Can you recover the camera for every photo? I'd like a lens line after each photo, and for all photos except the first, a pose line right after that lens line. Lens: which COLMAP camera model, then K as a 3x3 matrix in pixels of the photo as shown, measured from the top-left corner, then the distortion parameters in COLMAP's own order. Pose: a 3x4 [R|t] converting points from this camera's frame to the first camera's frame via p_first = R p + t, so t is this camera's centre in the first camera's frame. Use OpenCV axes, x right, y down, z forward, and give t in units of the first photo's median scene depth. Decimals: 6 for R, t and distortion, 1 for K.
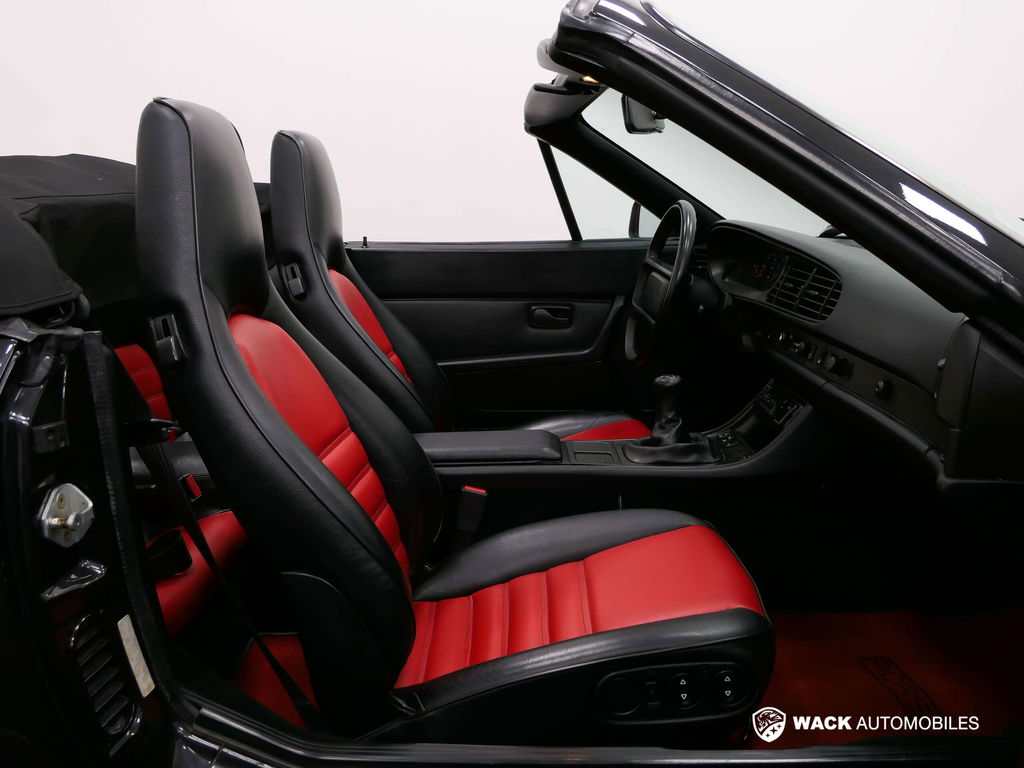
lens RADIAL K [[868.2, 0, 512.0], [0, 868.2, 384.0], [0, 0, 1]] dist [-0.242734, 0.000970]
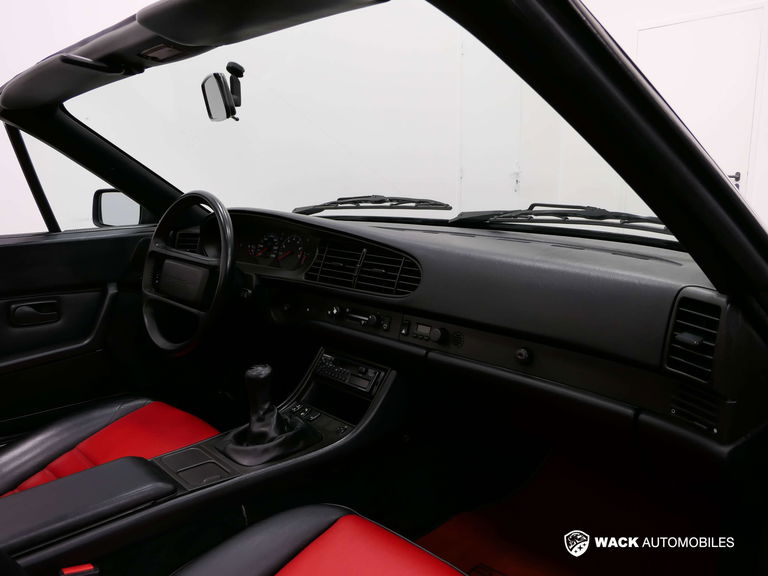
lens RADIAL K [[588.8, 0, 384.0], [0, 588.8, 288.0], [0, 0, 1]] dist [0.040166, 0.000048]
pose [[0.744195, -0.112102, 0.658488, -0.141915], [0.139772, 0.990127, 0.010596, -0.081426], [-0.653175, 0.084153, 0.752517, 0.347546]]
